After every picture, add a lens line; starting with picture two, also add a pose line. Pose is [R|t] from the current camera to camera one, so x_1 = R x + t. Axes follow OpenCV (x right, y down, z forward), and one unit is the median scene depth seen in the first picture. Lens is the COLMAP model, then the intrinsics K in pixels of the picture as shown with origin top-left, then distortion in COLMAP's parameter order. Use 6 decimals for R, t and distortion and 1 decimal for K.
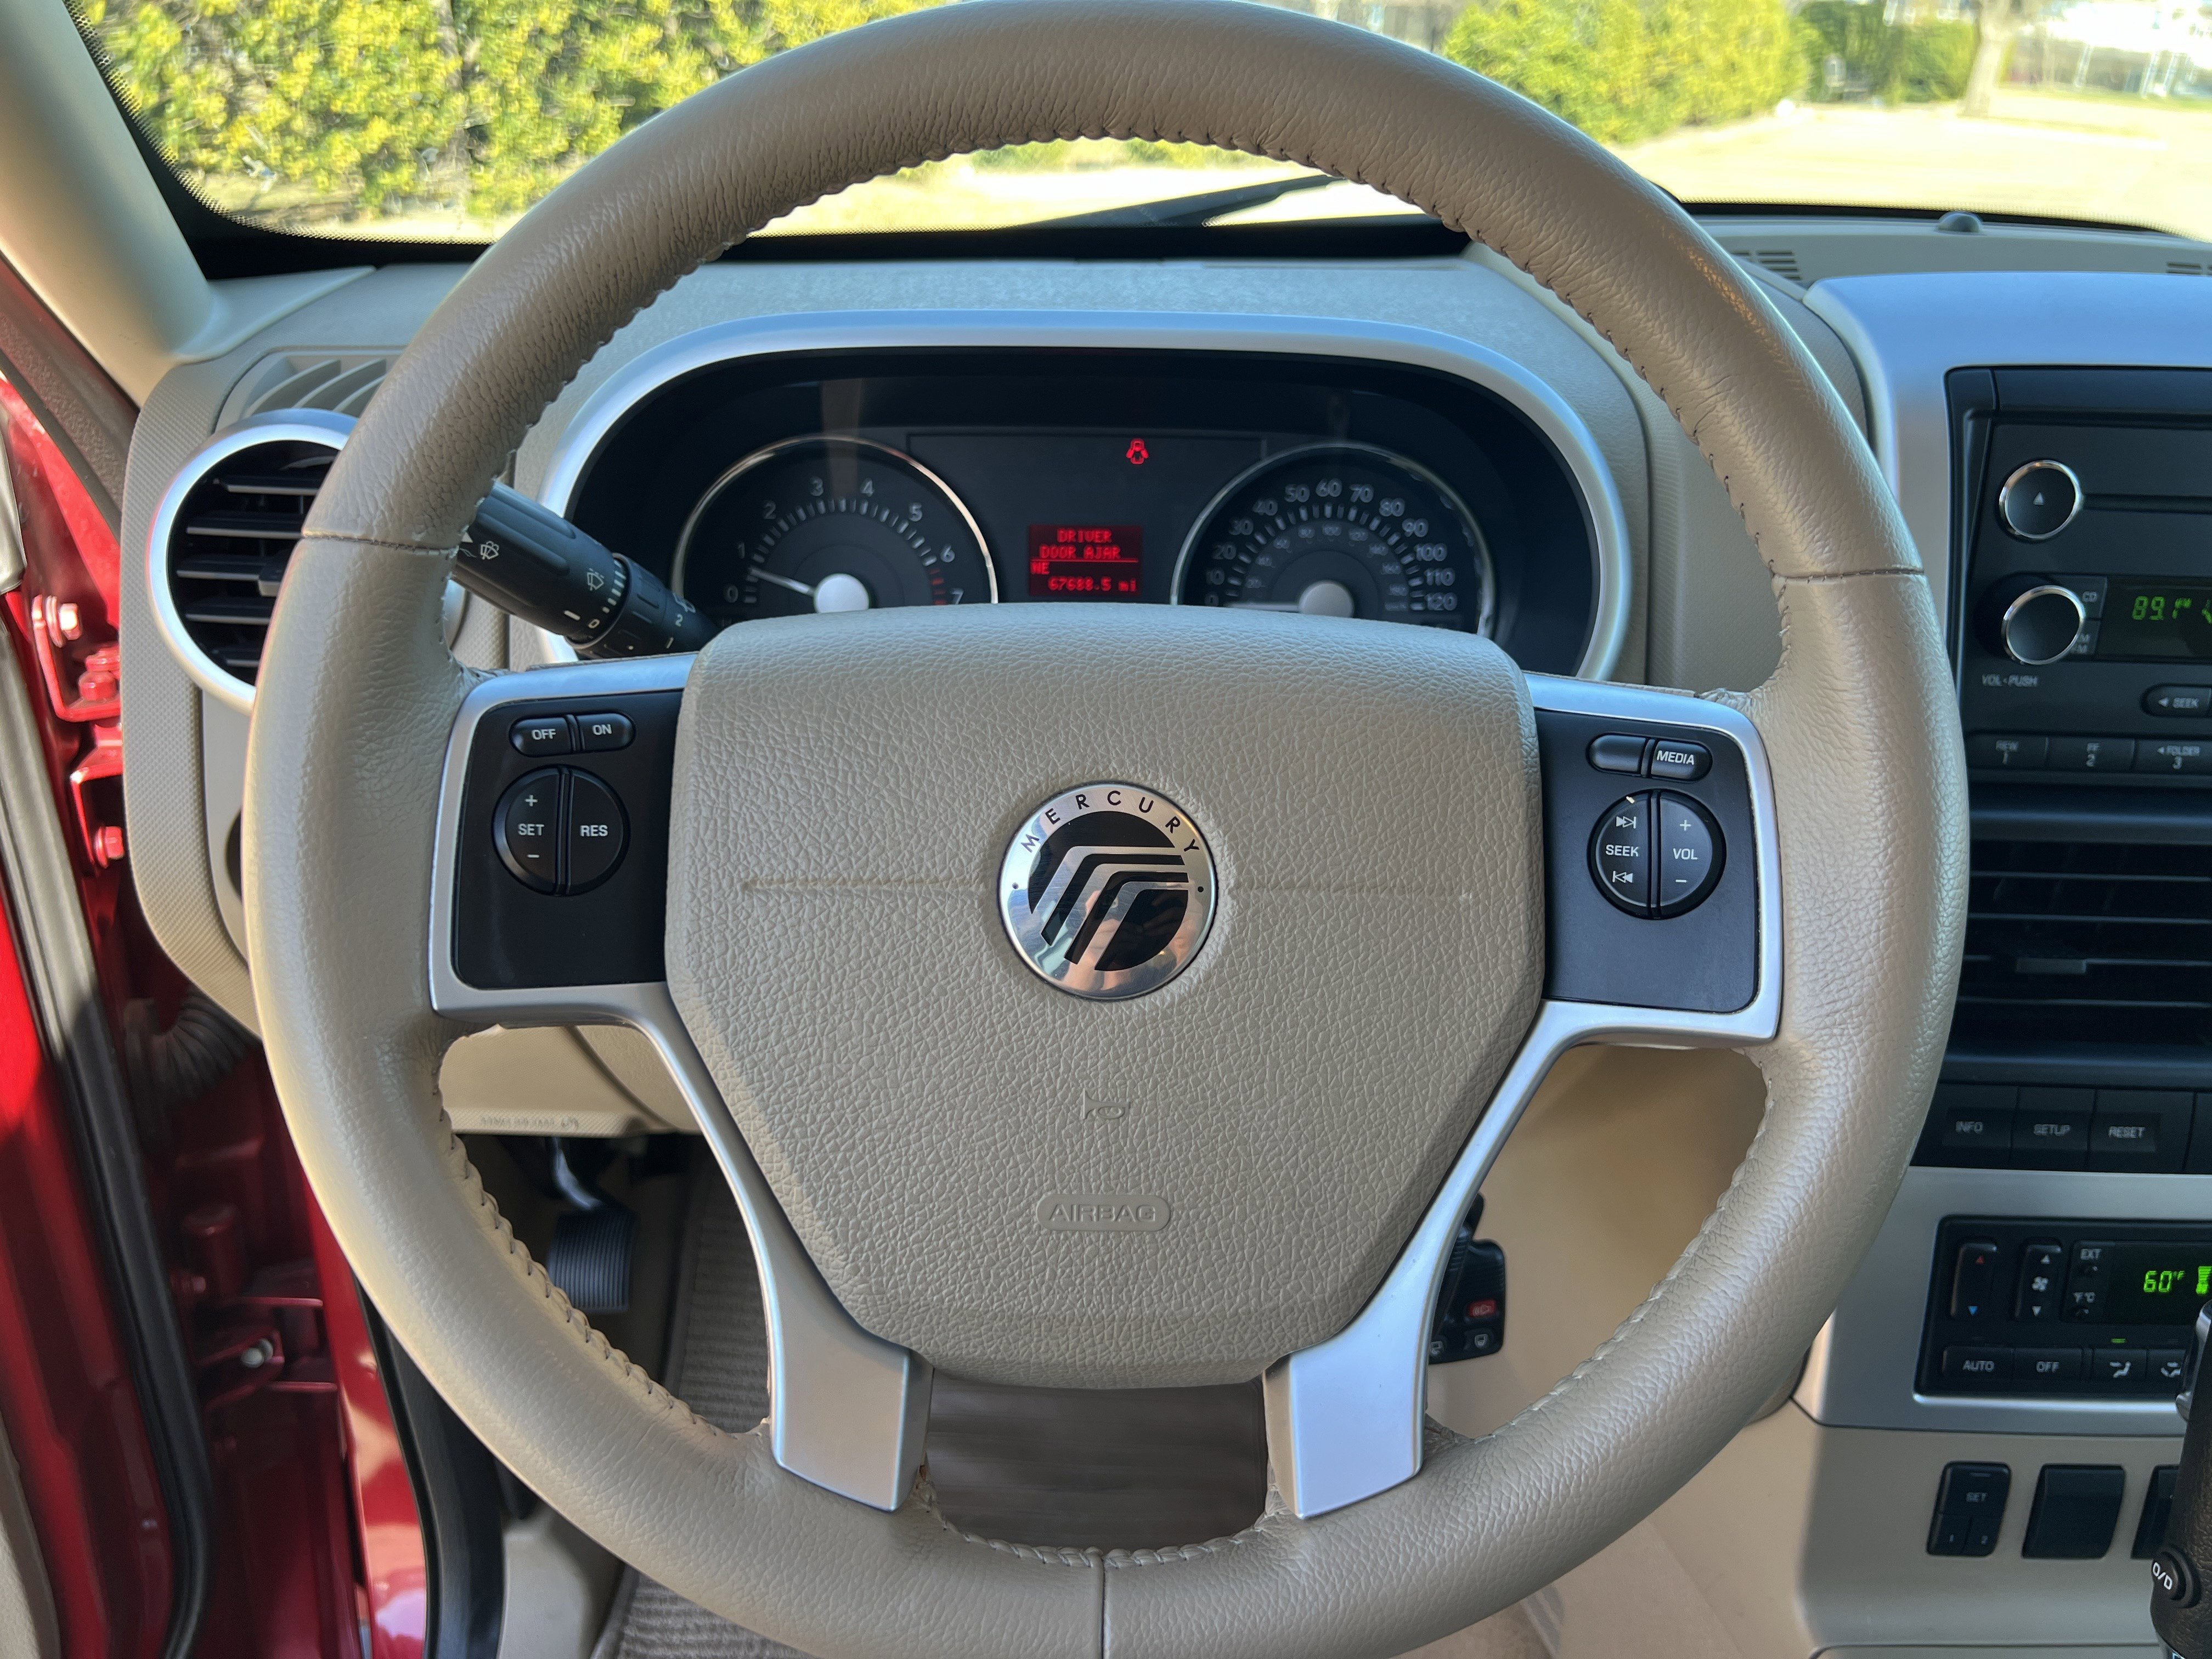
lens RADIAL K [[1652.1, 0, 1099.7], [0, 1652.1, 824.4], [0, 0, 1]] dist [-0.012393, -0.009154]
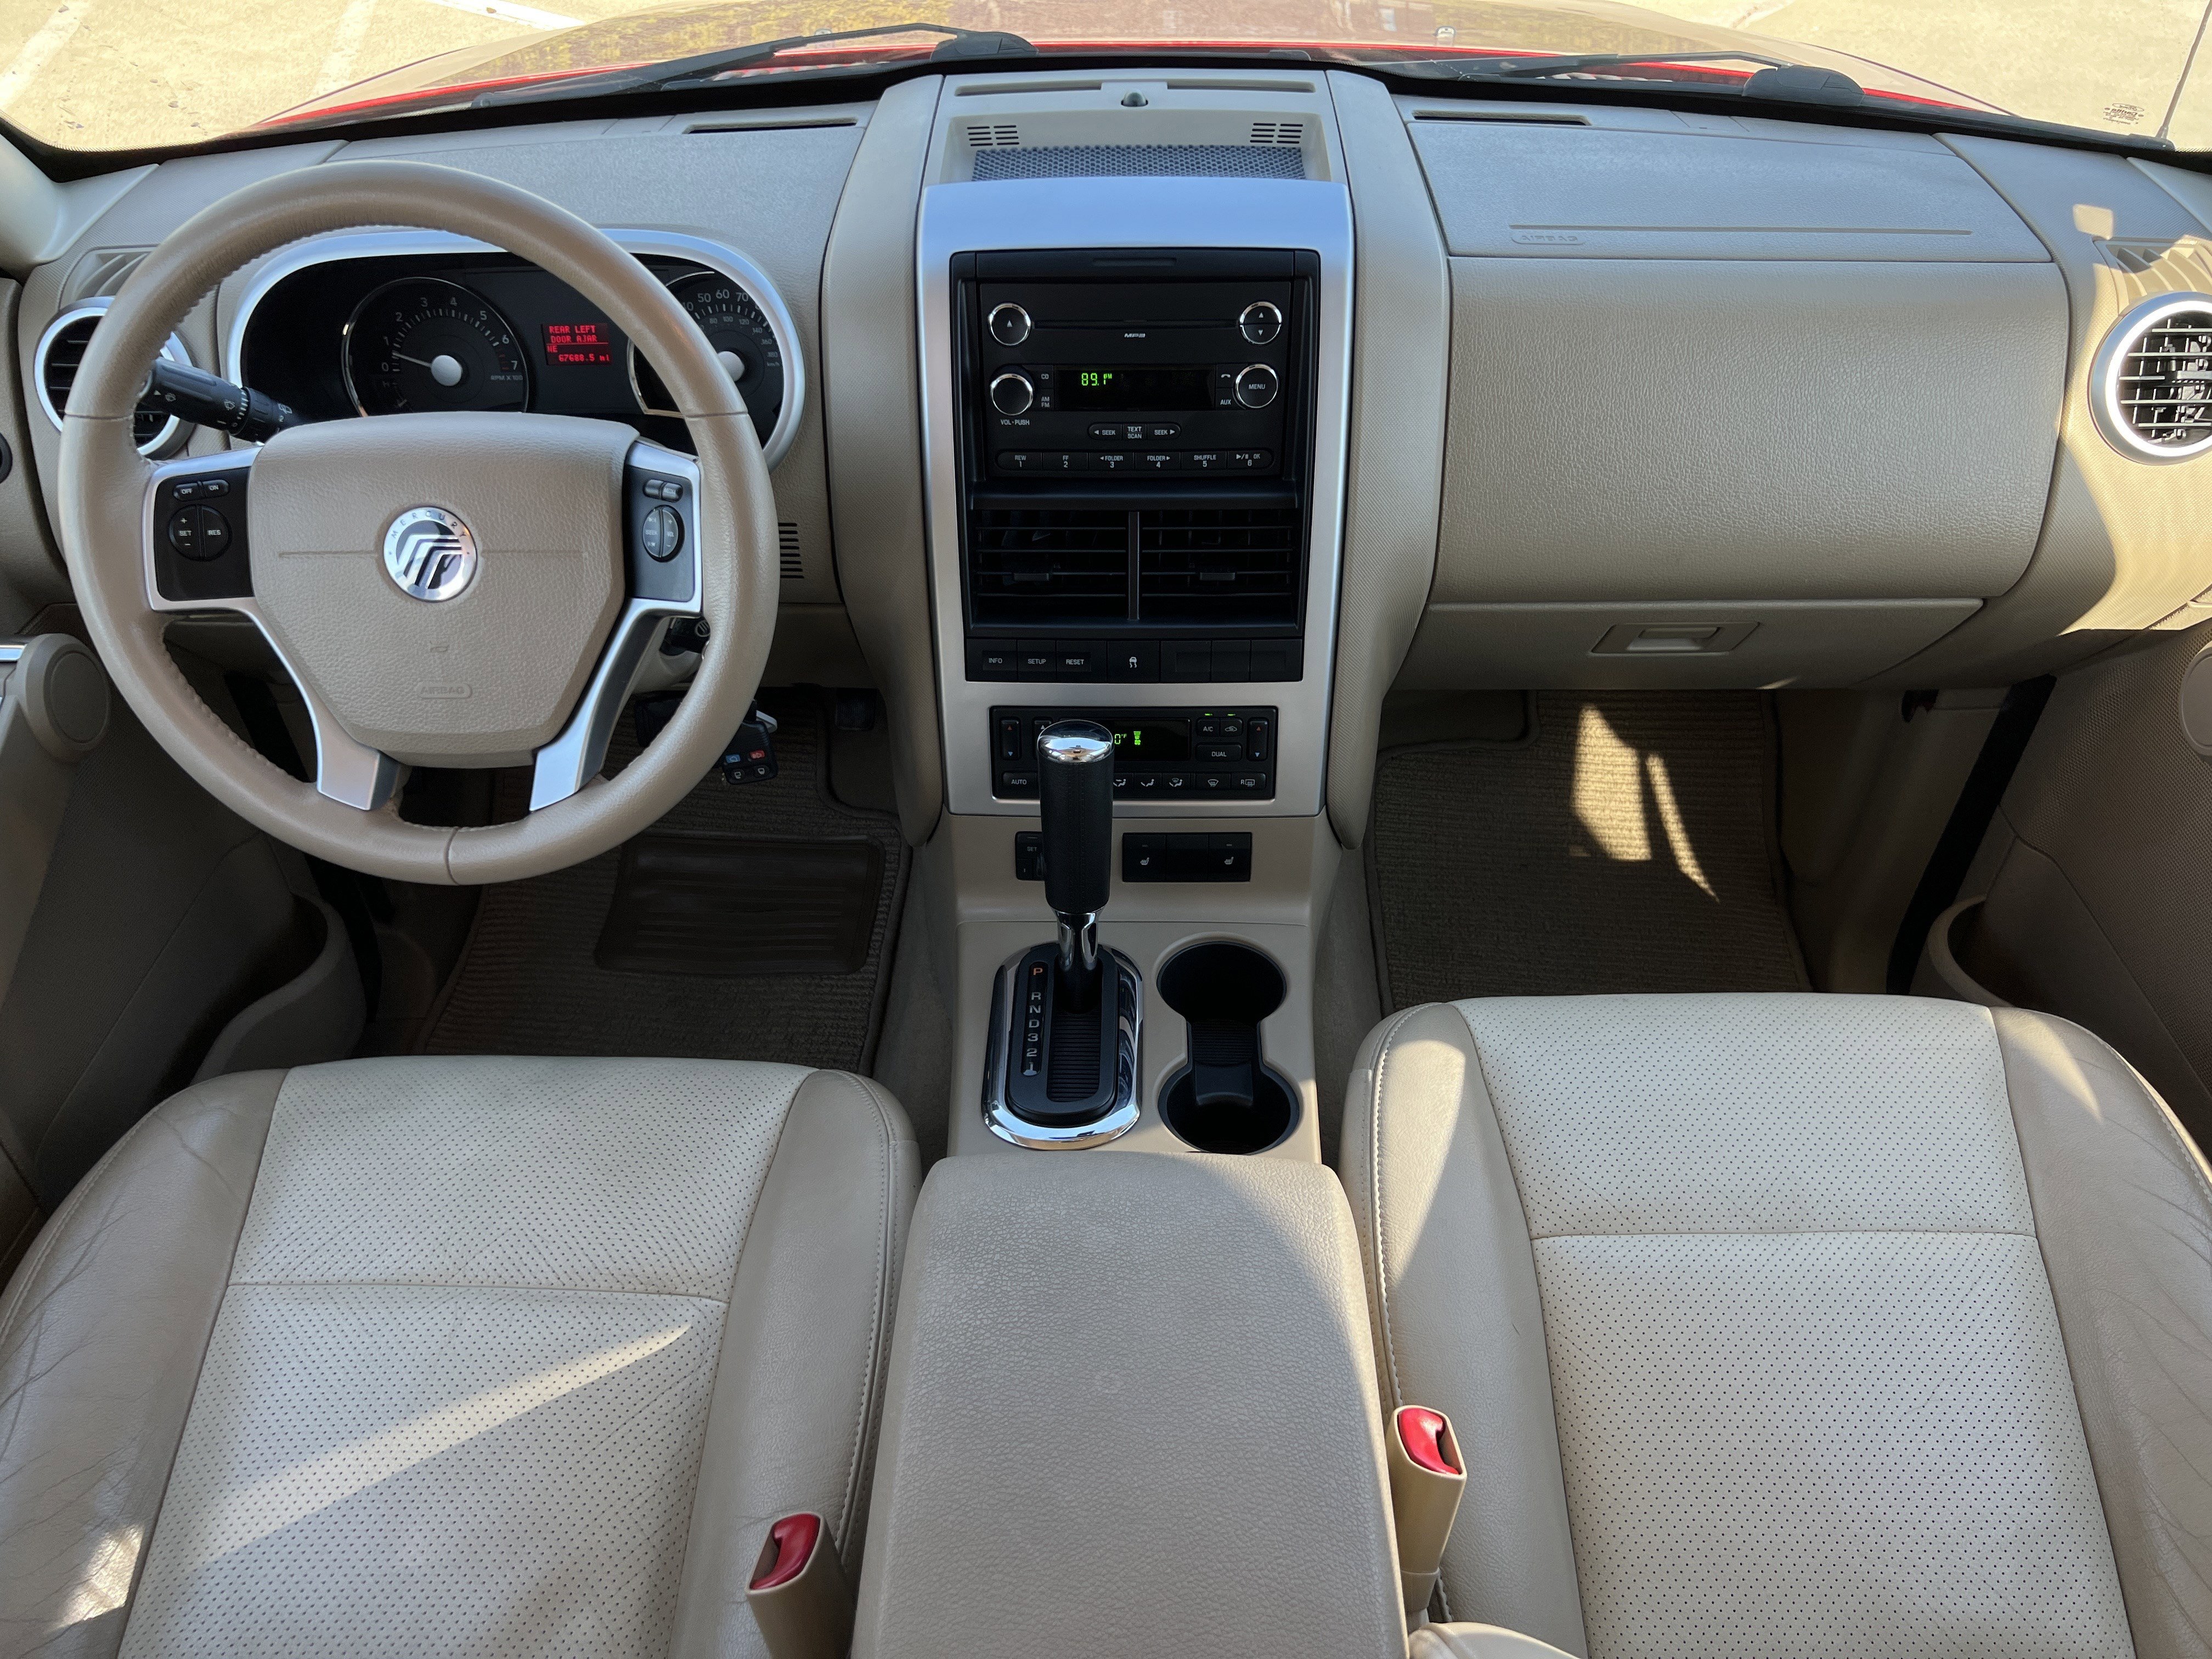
lens RADIAL K [[1652.1, 0, 1113.8], [0, 1652.1, 830.9], [0, 0, 1]] dist [-0.012393, -0.009154]
pose [[0.999076, -0.008689, -0.042092, 1.037929], [0.018595, 0.970333, 0.241057, -0.120378], [0.038749, -0.241617, 0.969598, -1.284076]]
